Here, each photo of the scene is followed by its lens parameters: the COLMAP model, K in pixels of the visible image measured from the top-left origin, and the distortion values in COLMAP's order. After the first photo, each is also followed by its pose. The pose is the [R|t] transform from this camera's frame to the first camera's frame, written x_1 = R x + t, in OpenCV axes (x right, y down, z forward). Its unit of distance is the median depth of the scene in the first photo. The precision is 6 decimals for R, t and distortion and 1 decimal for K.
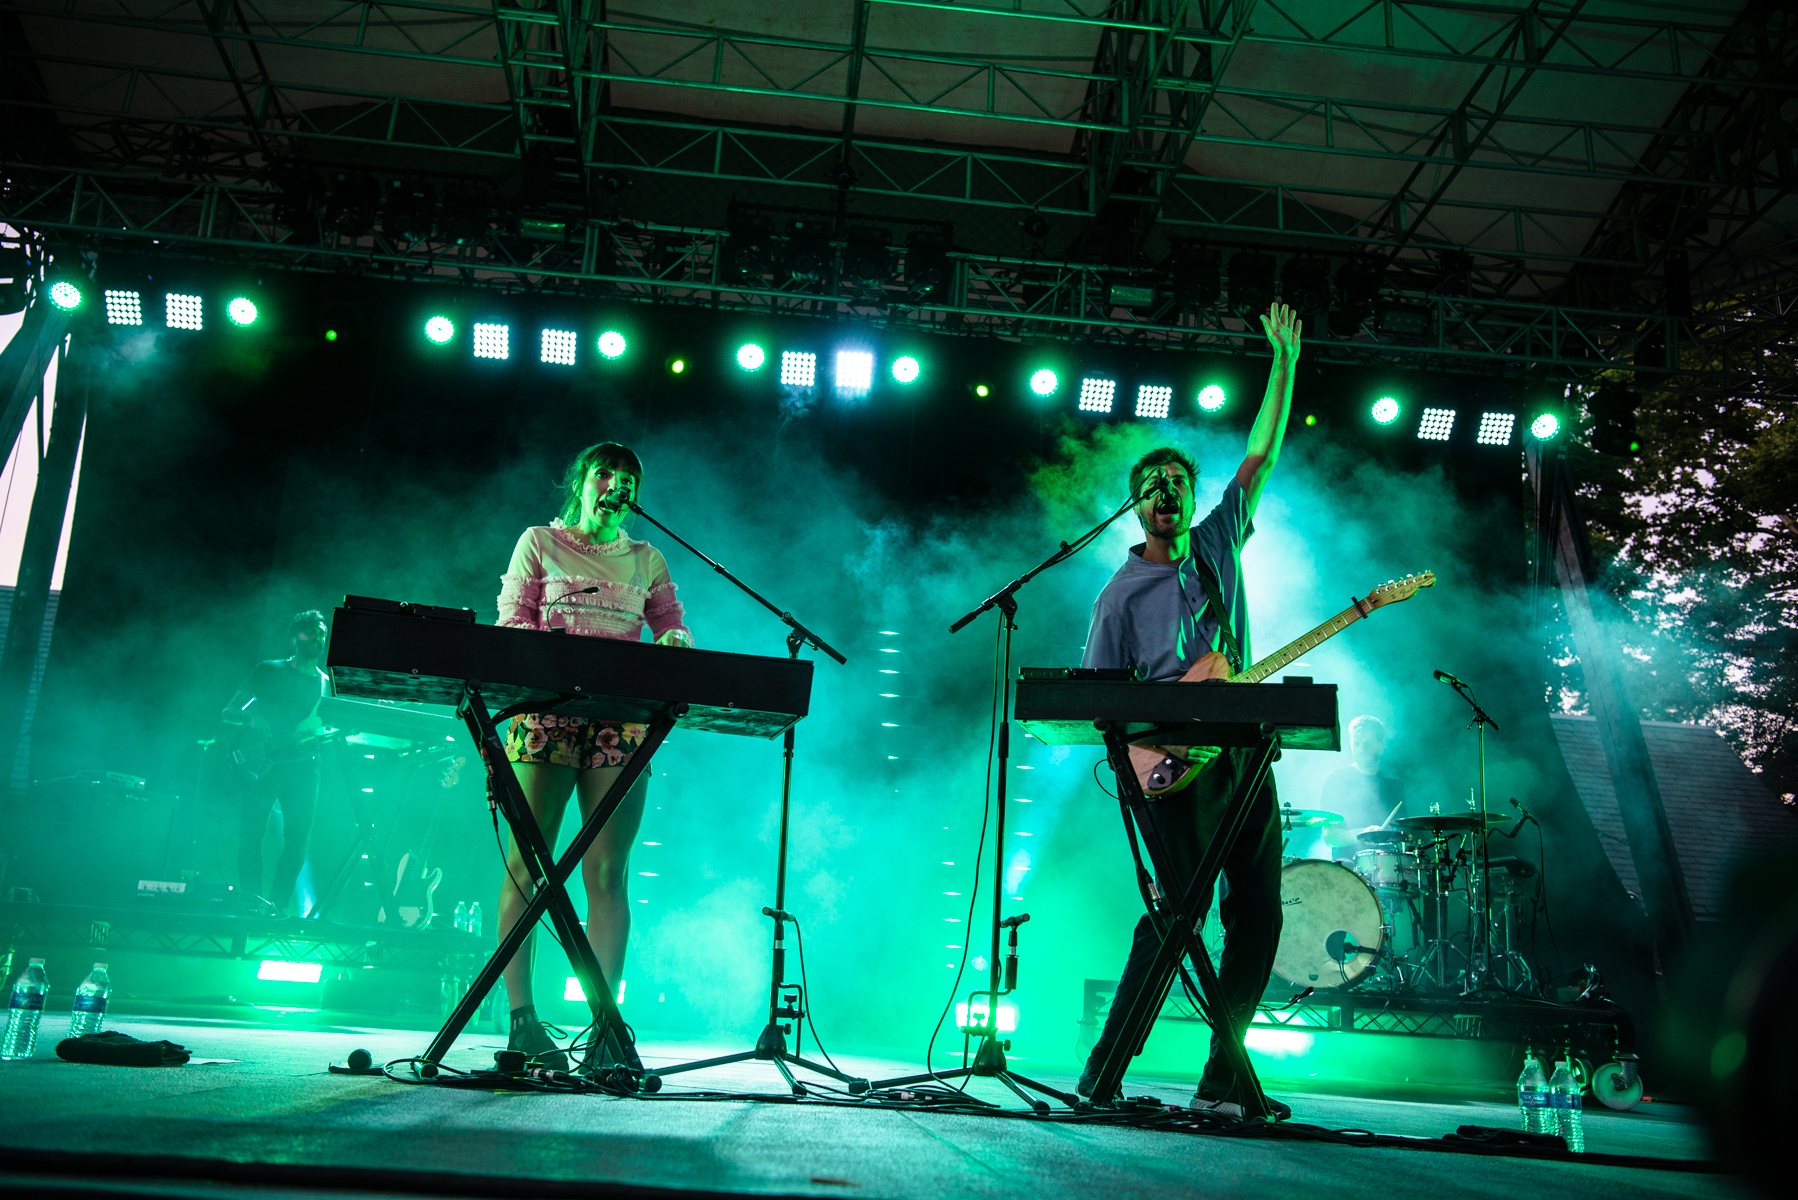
lens RADIAL K [[1687.5, 0, 894.1], [0, 1687.5, 642.8], [0, 0, 1]] dist [-0.006436, 0.002972]
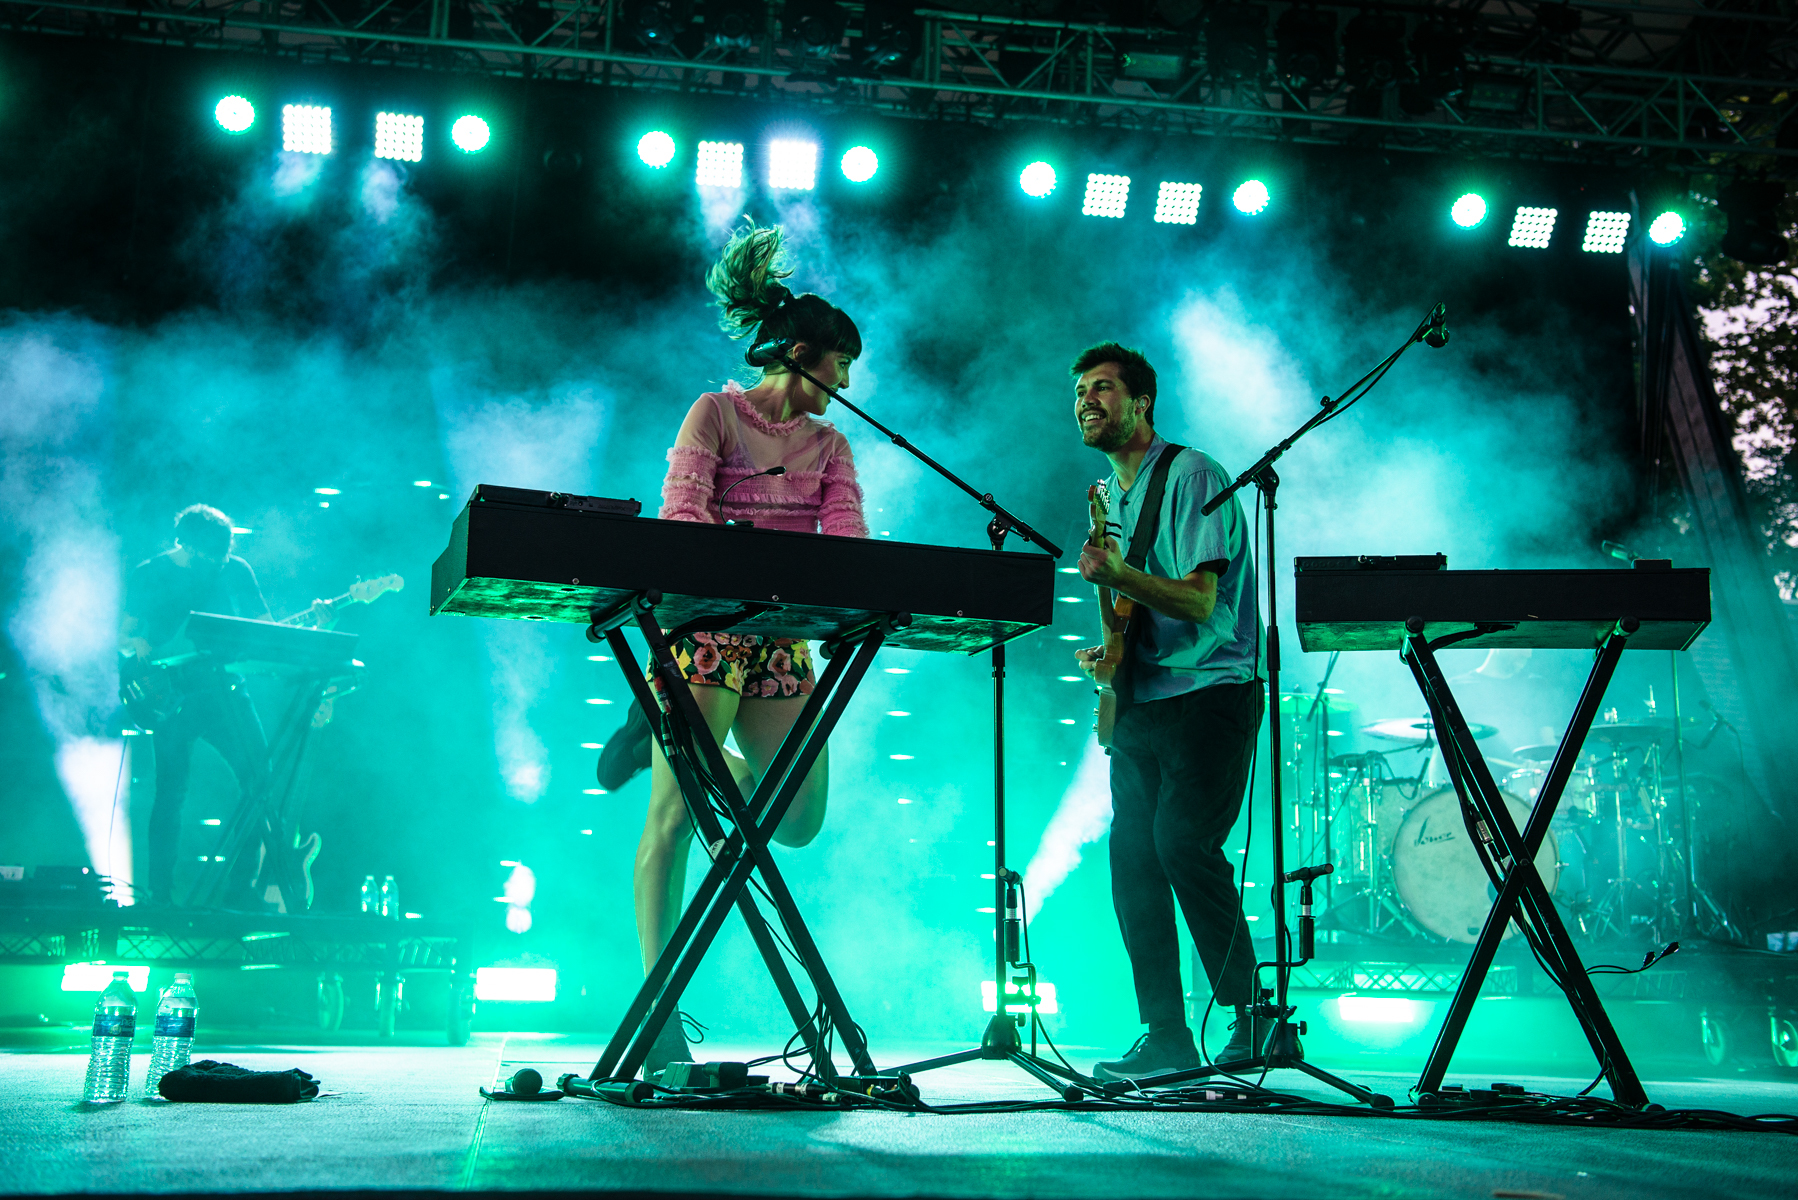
lens RADIAL K [[2207.3, 0, 899.0], [0, 2207.3, 600.0], [0, 0, 1]] dist [0.017451, 0.080082]
pose [[0.995675, -0.025664, 0.089287, -0.070411], [0.022199, 0.998970, 0.039582, -0.003570], [-0.090211, -0.037429, 0.995219, -0.007432]]
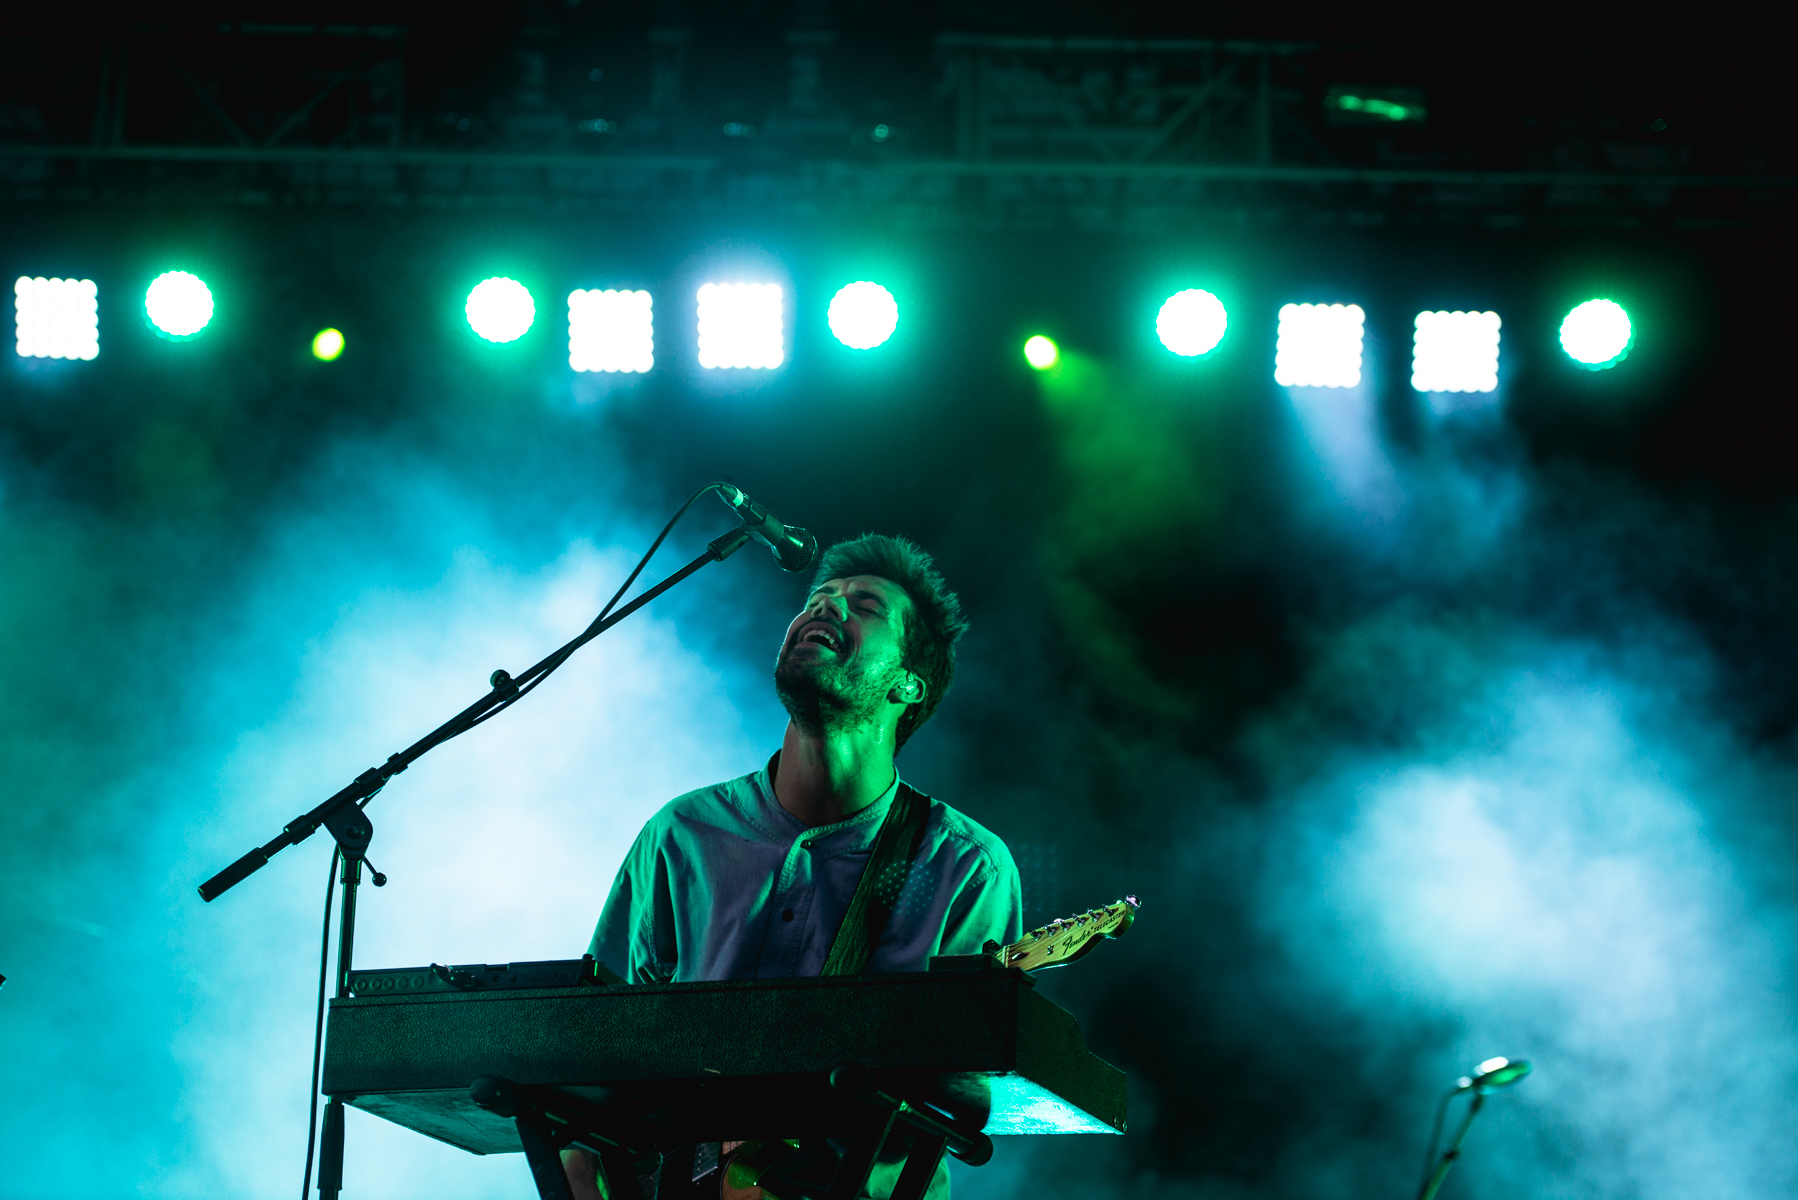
lens RADIAL K [[4075.0, 0, 899.0], [0, 4075.0, 600.0], [0, 0, 1]] dist [-0.041897, 0.129921]
pose [[0.993834, -0.060017, -0.093234, 0.107613], [0.050703, 0.993771, -0.099237, 0.010500], [0.098609, 0.093898, 0.990686, -0.002916]]
